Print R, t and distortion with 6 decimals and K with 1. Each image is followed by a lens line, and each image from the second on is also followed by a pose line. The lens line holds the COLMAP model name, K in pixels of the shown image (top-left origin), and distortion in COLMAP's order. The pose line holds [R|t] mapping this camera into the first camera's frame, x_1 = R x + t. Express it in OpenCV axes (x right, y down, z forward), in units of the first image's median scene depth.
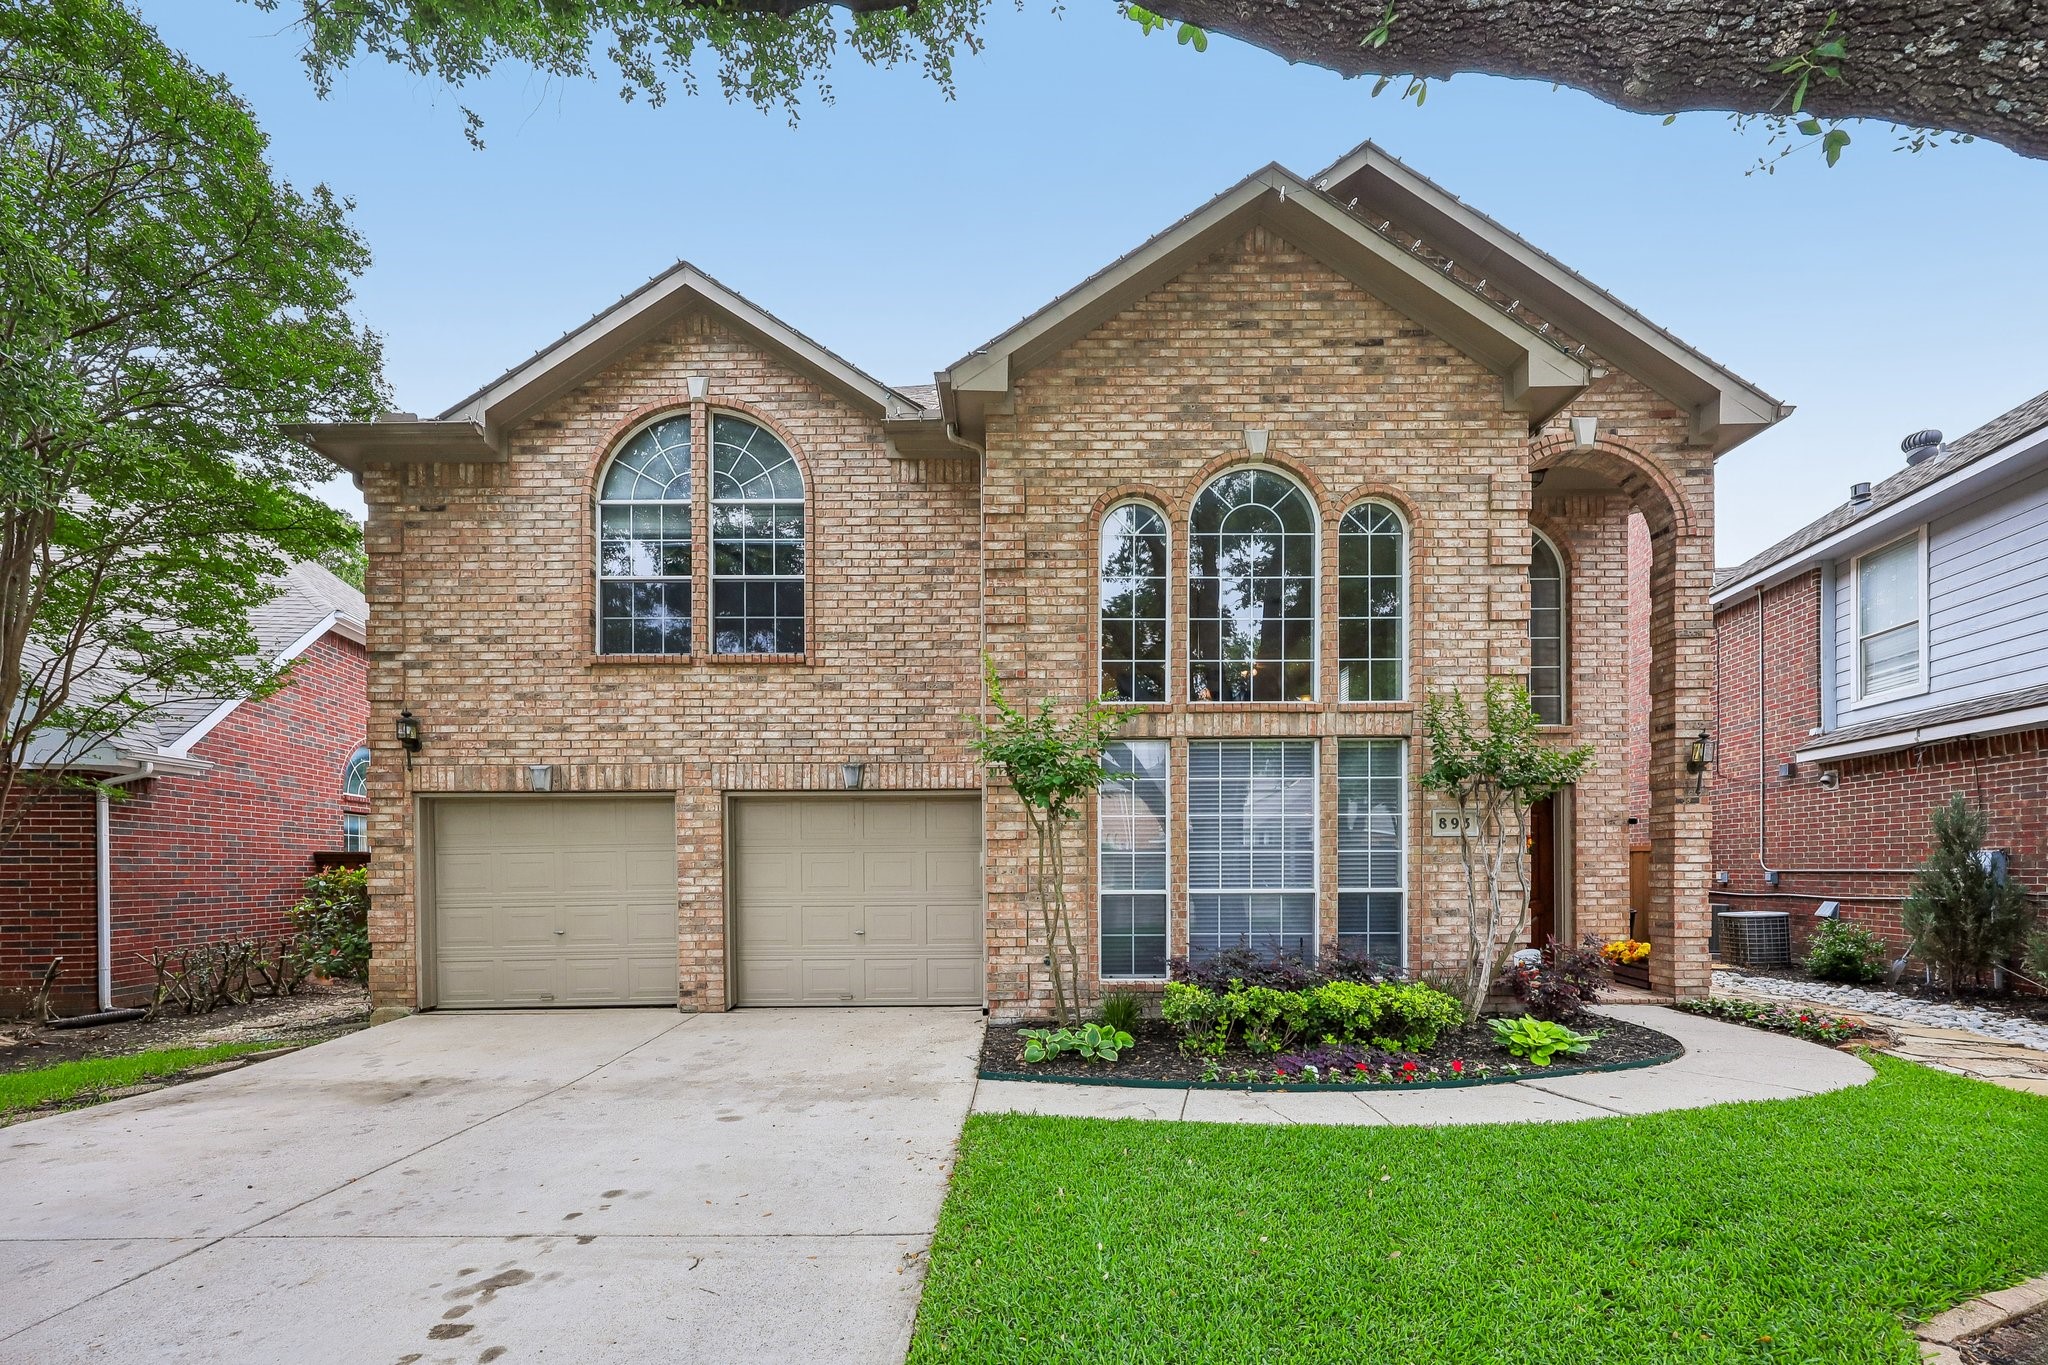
lens RADIAL K [[822.5, 0, 1024.0], [0, 822.5, 690.7], [0, 0, 1]] dist [-0.000655, -0.000864]
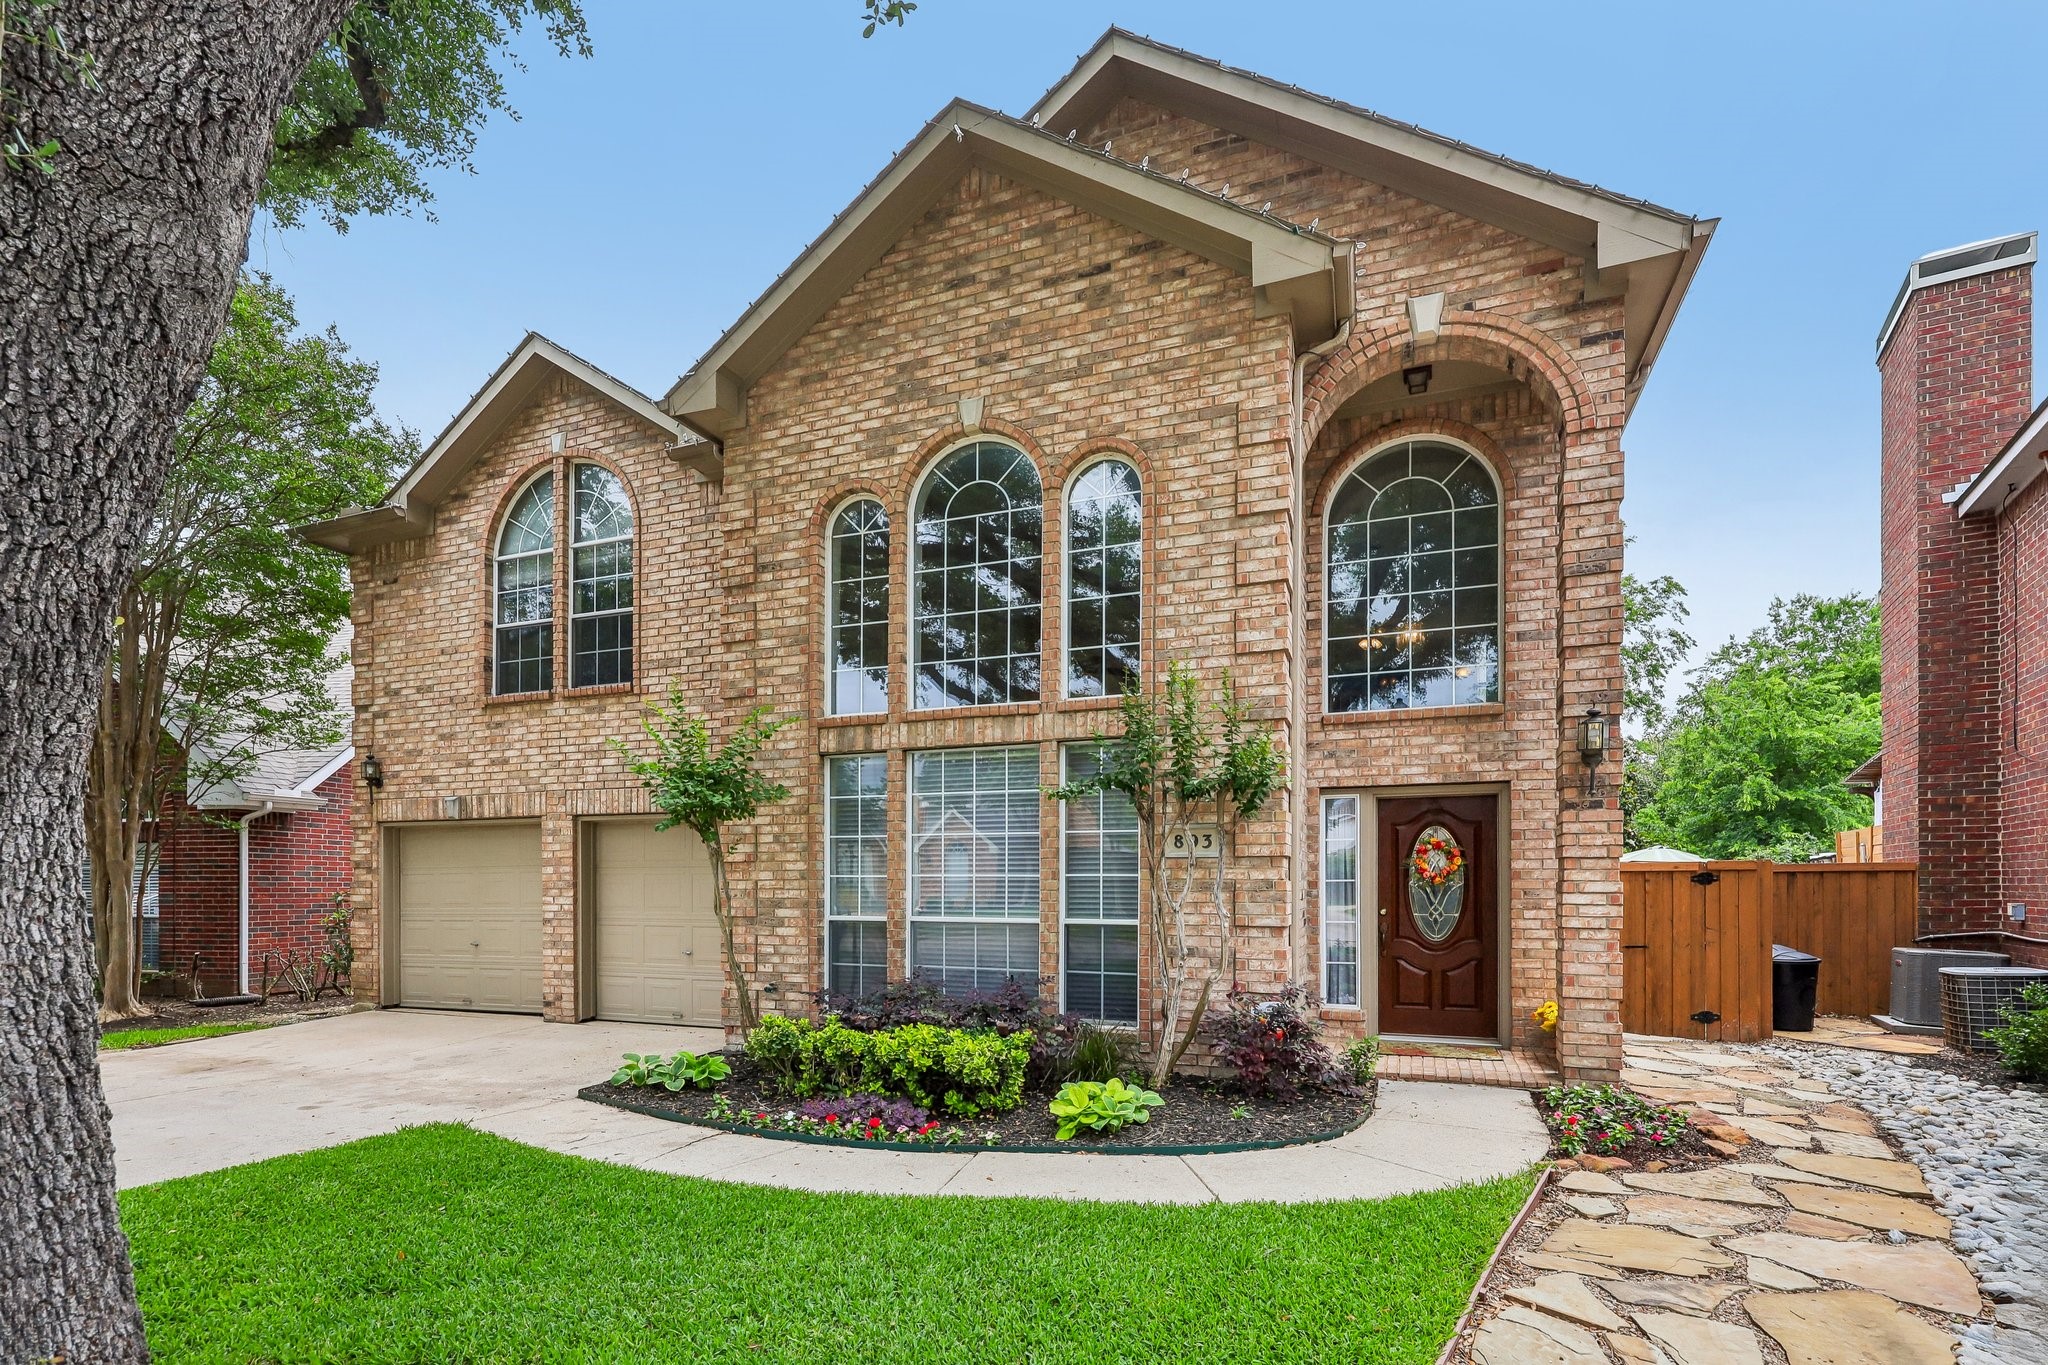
lens RADIAL K [[931.3, 0, 1023.7], [0, 931.3, 674.1], [0, 0, 1]] dist [-0.000105, 0.000442]
pose [[0.931995, -0.073337, -0.354974, 0.643875], [0.070249, 0.997296, -0.021599, 0.004768], [0.355598, -0.004806, 0.934627, 0.076720]]
